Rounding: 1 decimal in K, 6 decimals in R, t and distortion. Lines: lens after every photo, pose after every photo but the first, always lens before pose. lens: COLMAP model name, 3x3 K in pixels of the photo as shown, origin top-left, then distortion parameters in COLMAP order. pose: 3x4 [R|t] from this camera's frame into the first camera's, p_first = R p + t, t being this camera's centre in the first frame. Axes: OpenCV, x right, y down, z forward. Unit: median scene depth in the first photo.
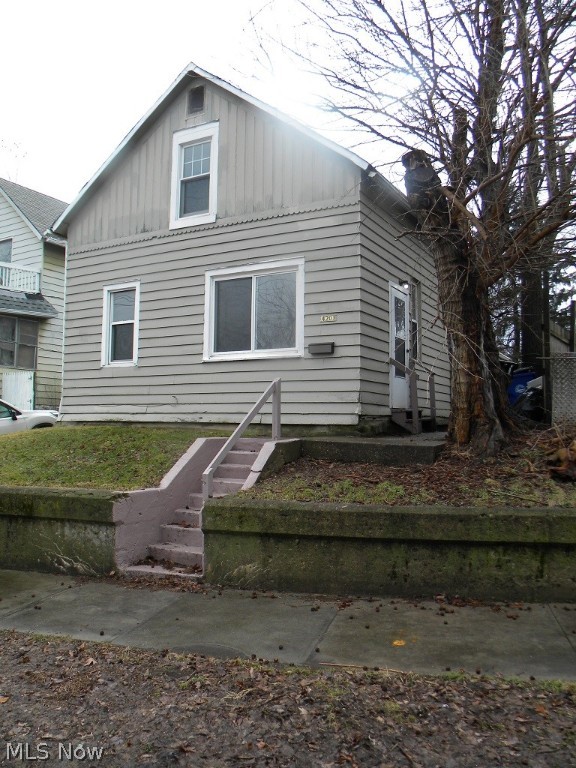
lens RADIAL K [[650.1, 0, 287.5], [0, 650.1, 384.9], [0, 0, 1]] dist [-0.170442, 0.137187]
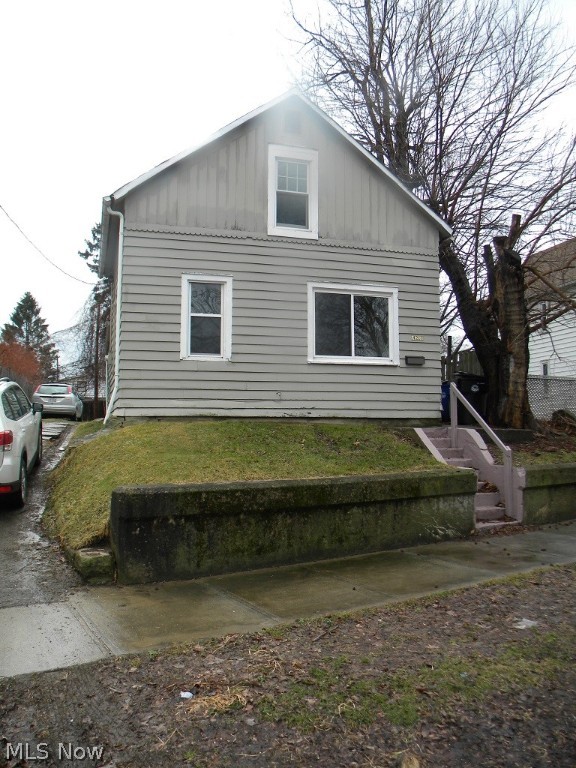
lens RADIAL K [[650.1, 0, 288.0], [0, 650.1, 381.2], [0, 0, 1]] dist [-0.170442, 0.137187]
pose [[0.692565, 0.043547, 0.720040, -0.957440], [-0.035523, 0.999024, -0.026252, 0.026594], [-0.720480, -0.007397, 0.693436, 0.249863]]
